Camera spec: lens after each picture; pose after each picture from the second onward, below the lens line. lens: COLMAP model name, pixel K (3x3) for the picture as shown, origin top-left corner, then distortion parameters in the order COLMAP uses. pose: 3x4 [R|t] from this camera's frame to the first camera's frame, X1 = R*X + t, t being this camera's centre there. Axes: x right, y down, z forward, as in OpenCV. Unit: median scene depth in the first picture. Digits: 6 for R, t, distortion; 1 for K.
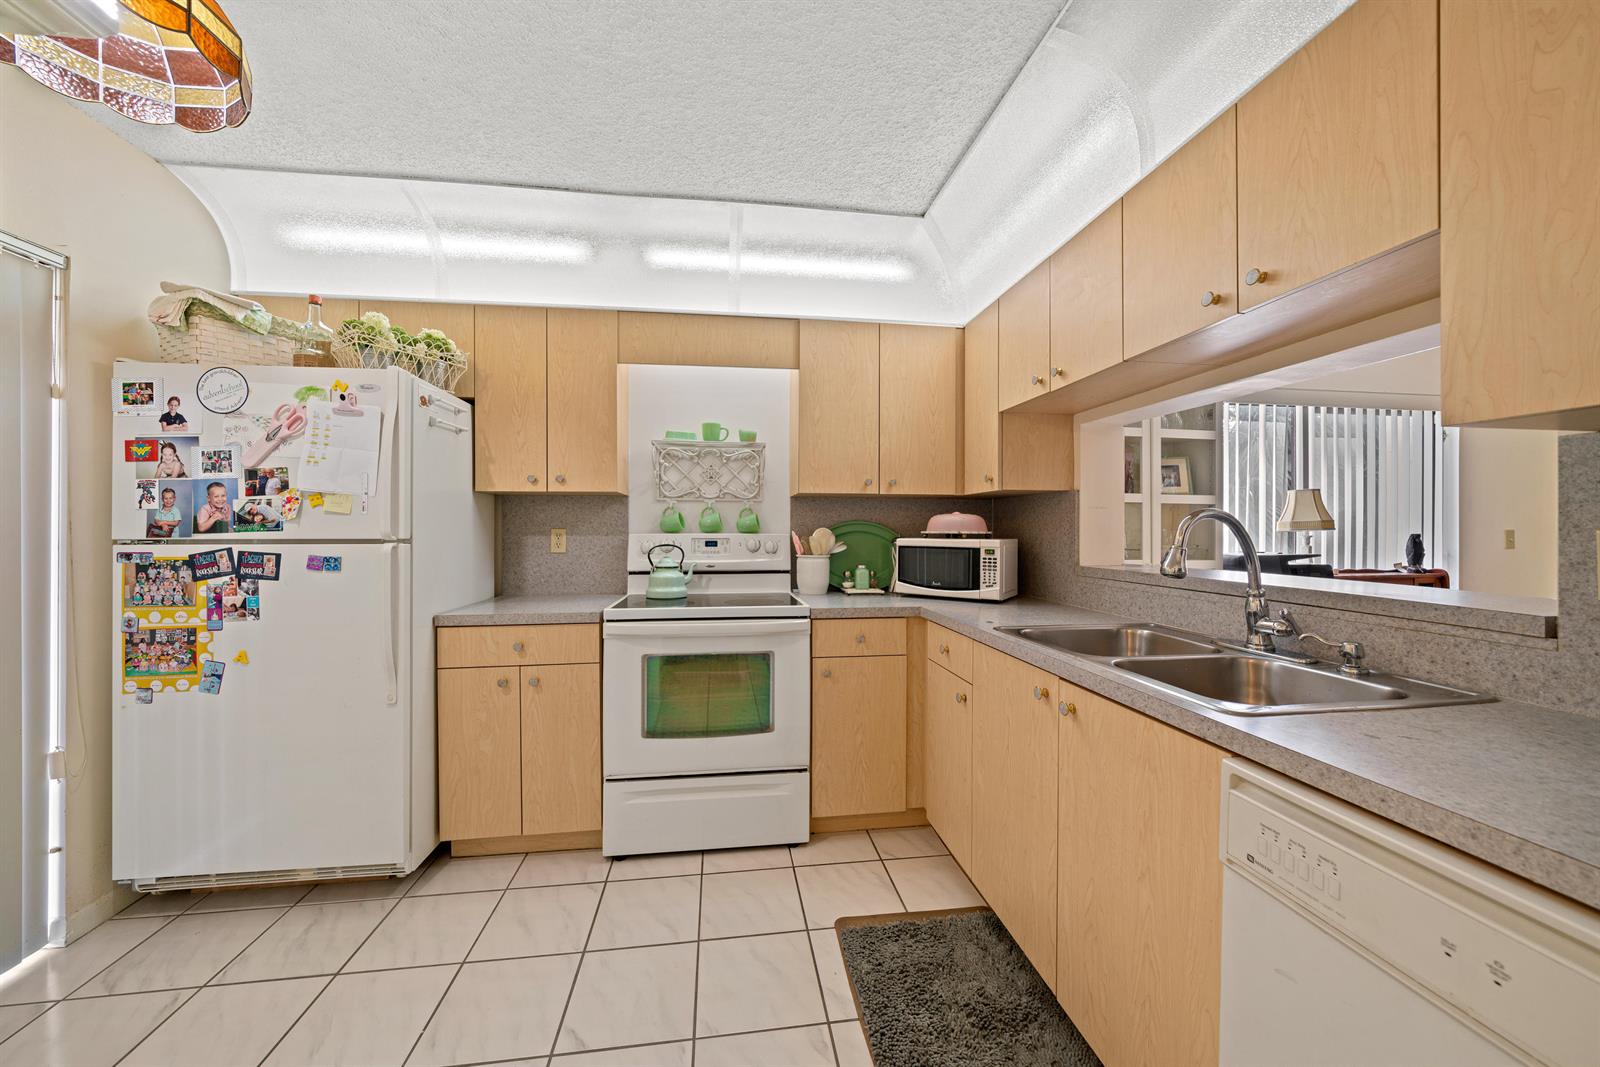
lens RADIAL K [[571.0, 0, 793.8], [0, 571.0, 529.5], [0, 0, 1]] dist [-0.001766, -0.000151]
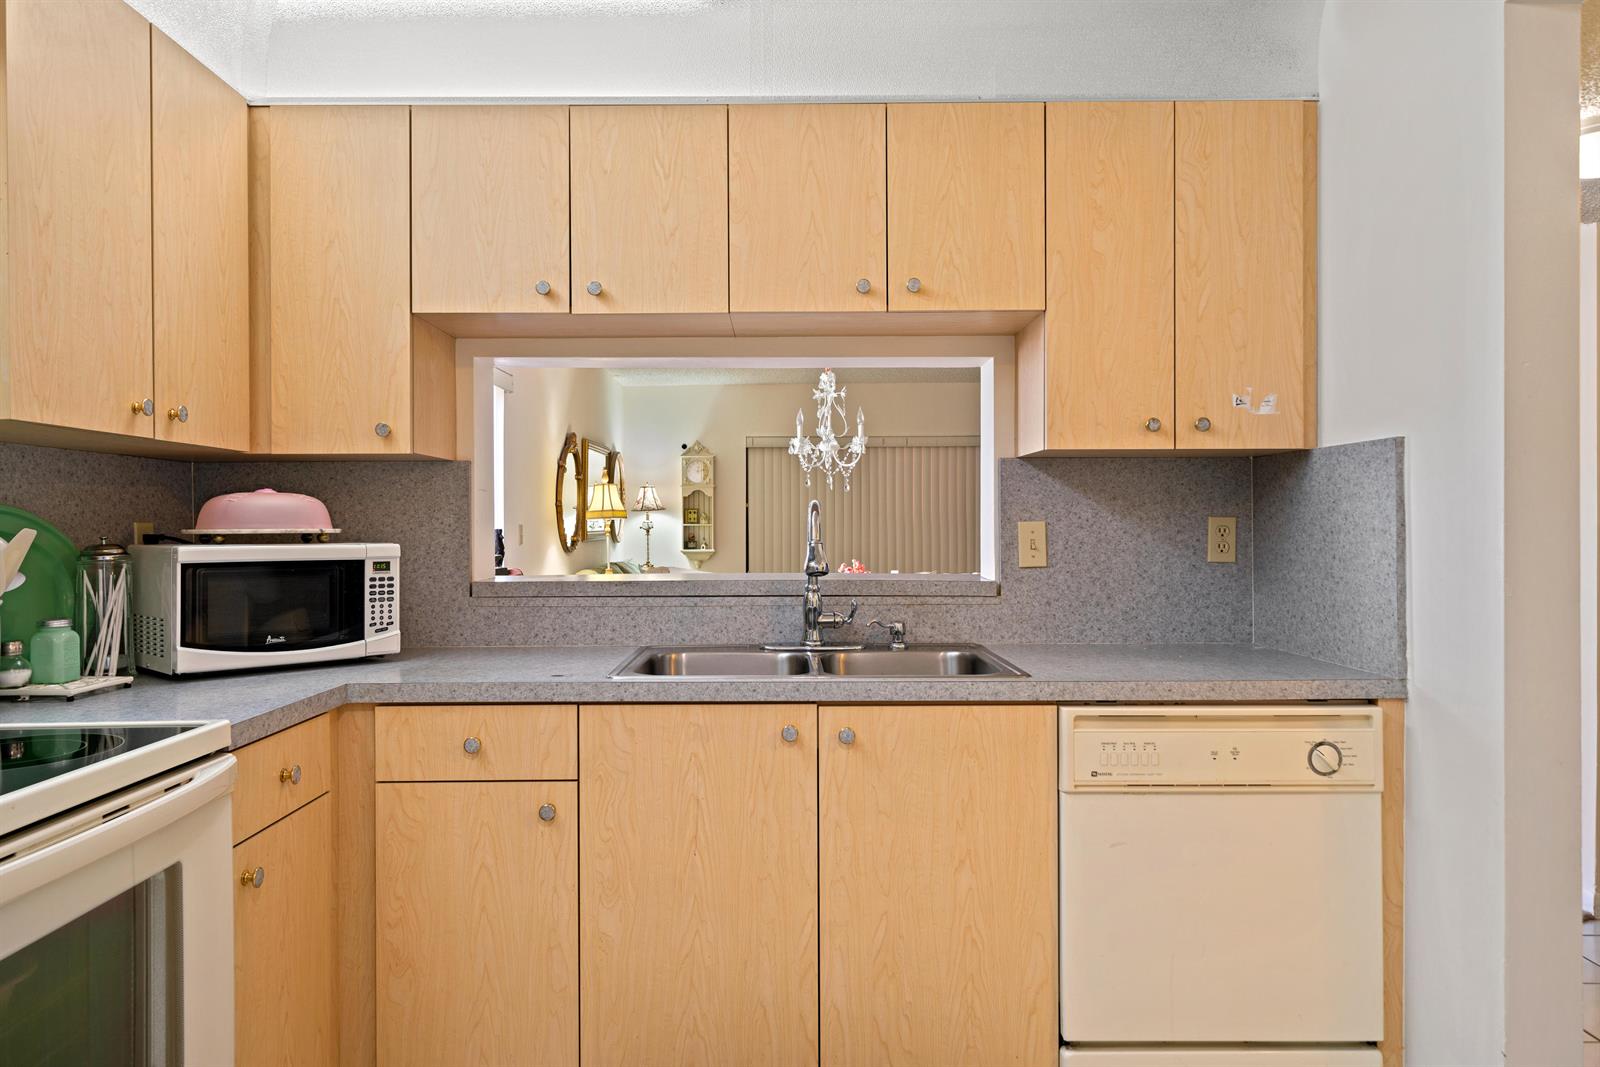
lens RADIAL K [[1069.6, 0, 795.4], [0, 1069.6, 527.7], [0, 0, 1]] dist [0.005034, 0.000627]
pose [[0.127789, -0.004876, 0.991789, -0.610998], [0.005063, 0.999978, 0.004264, 0.000549], [-0.991788, 0.004476, 0.127811, 0.488309]]
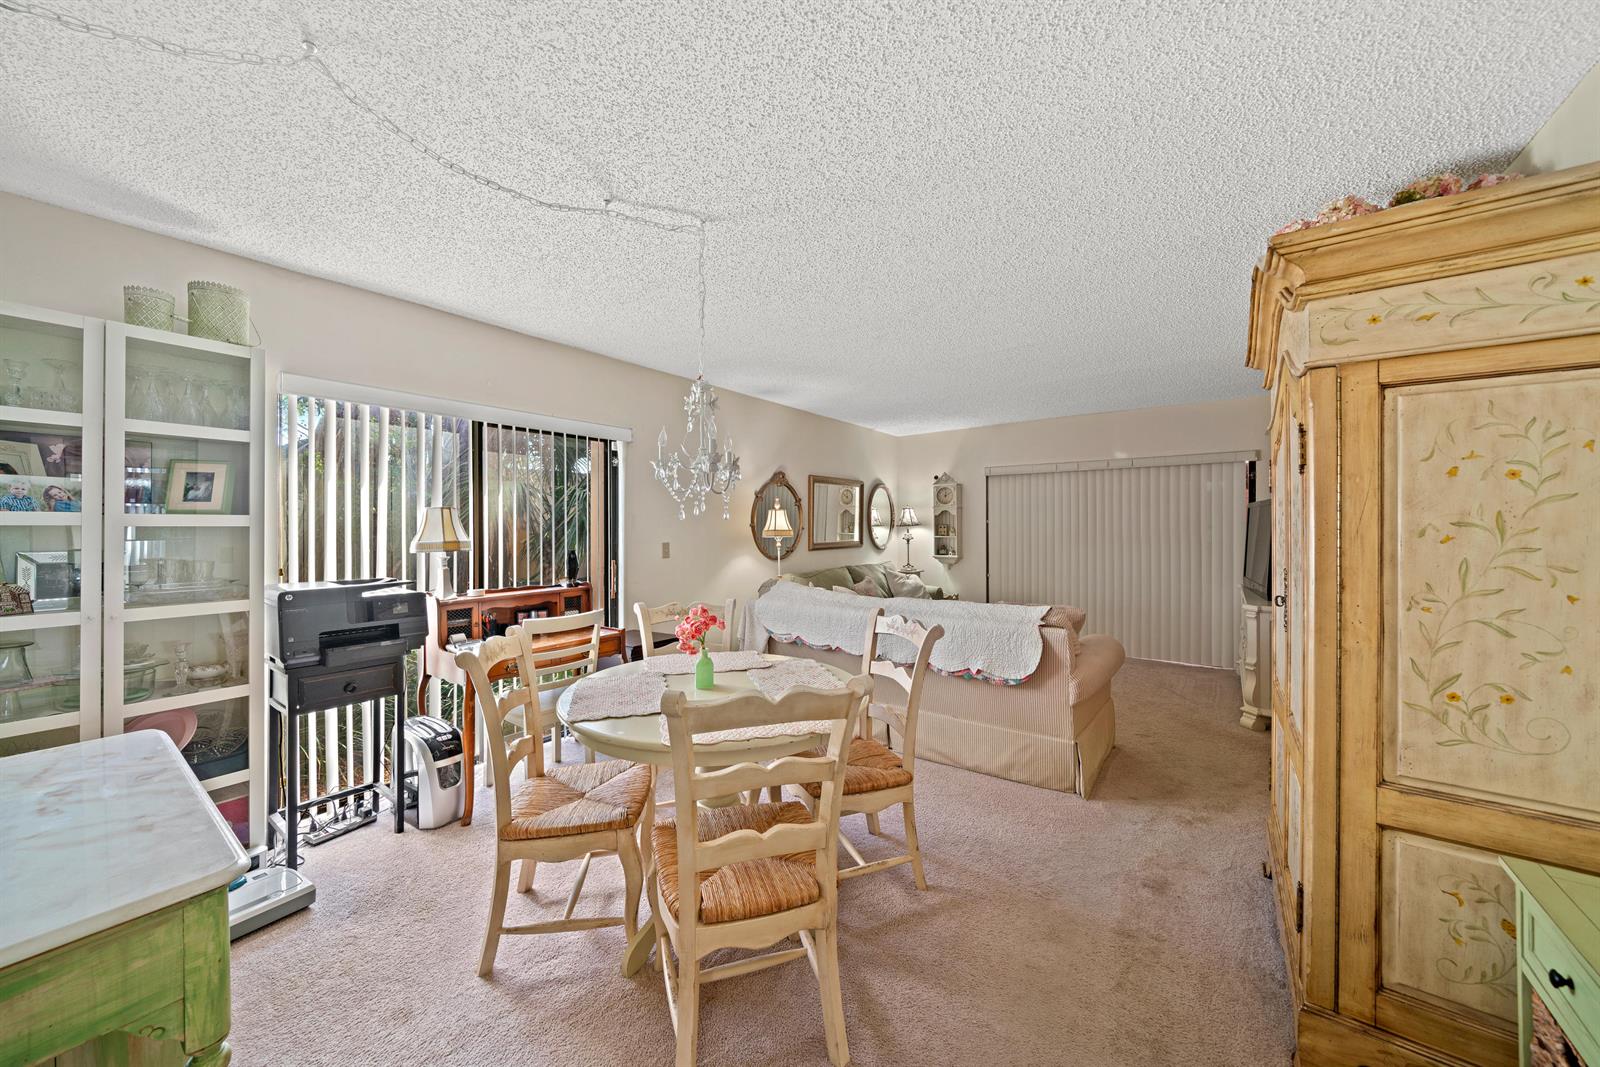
lens RADIAL K [[571.0, 0, 788.3], [0, 571.0, 526.8], [0, 0, 1]] dist [-0.001766, -0.000151]
pose [[0.700320, -0.002875, 0.713823, 0.836799], [0.002805, 0.999995, 0.001277, -0.051623], [-0.713823, 0.001108, 0.700325, -0.075411]]
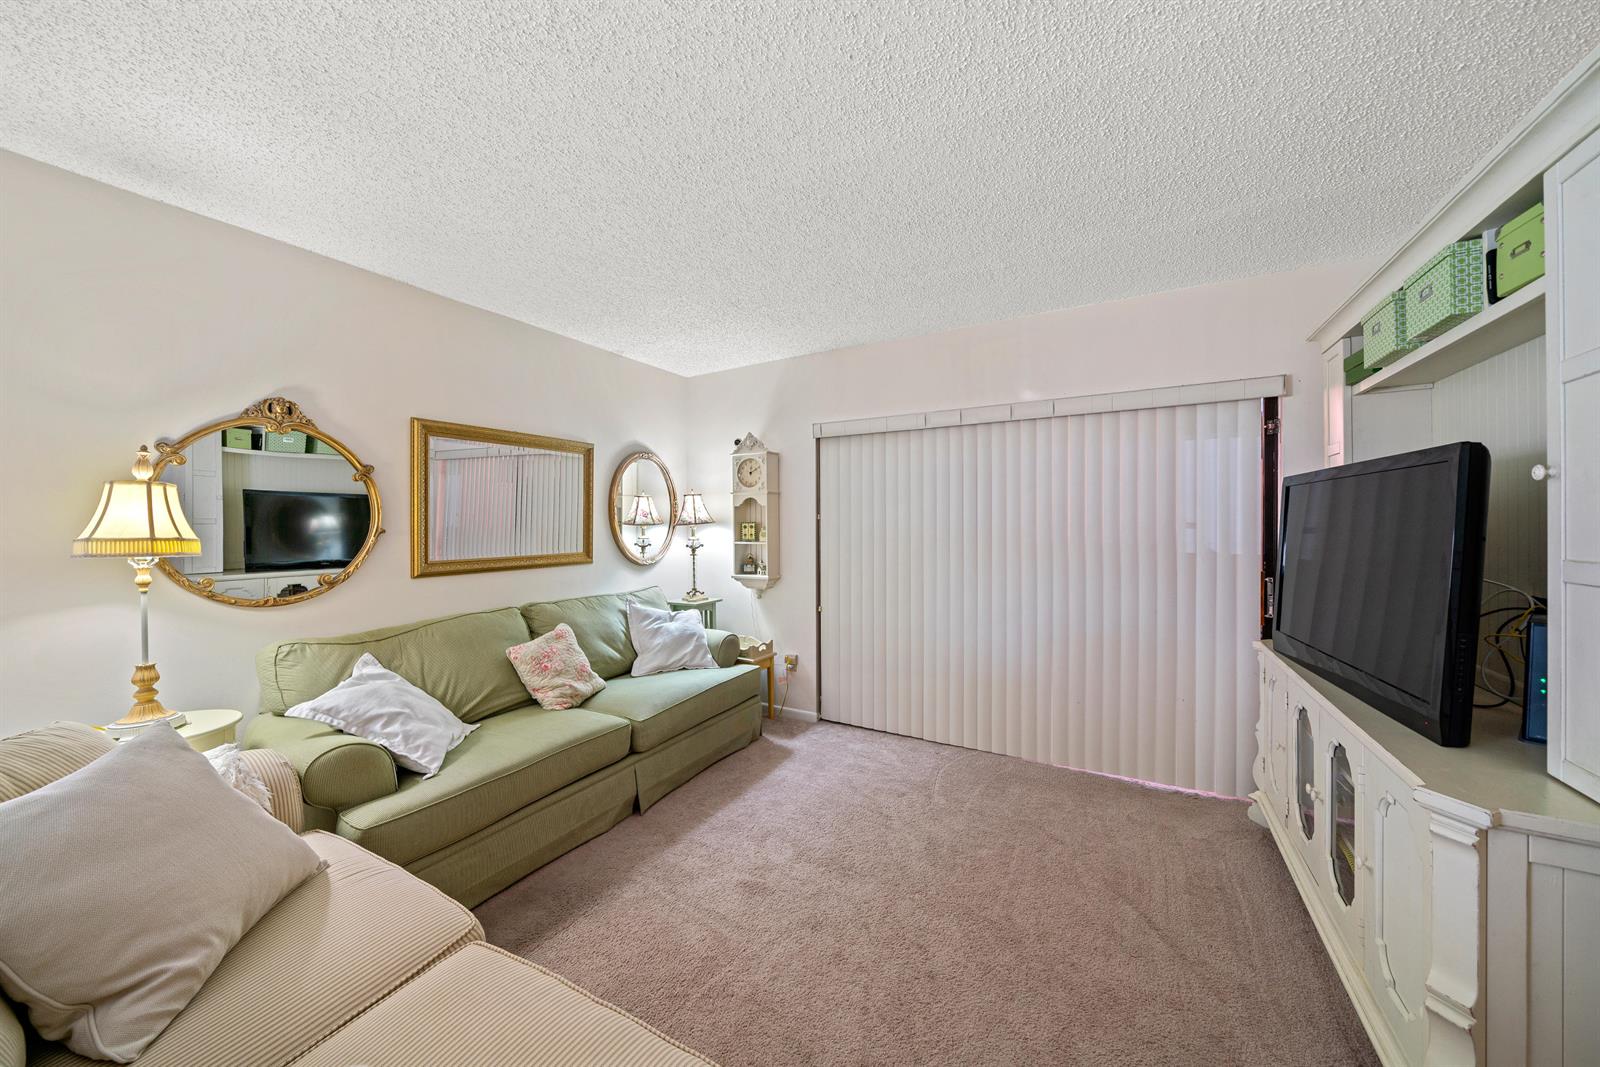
lens RADIAL K [[571.0, 0, 791.1], [0, 571.0, 524.8], [0, 0, 1]] dist [-0.001766, -0.000151]
pose [[0.609008, -0.005020, 0.793148, 2.214193], [0.006613, 0.999977, 0.001252, -0.050793], [-0.793136, 0.004483, 0.609028, 0.266514]]
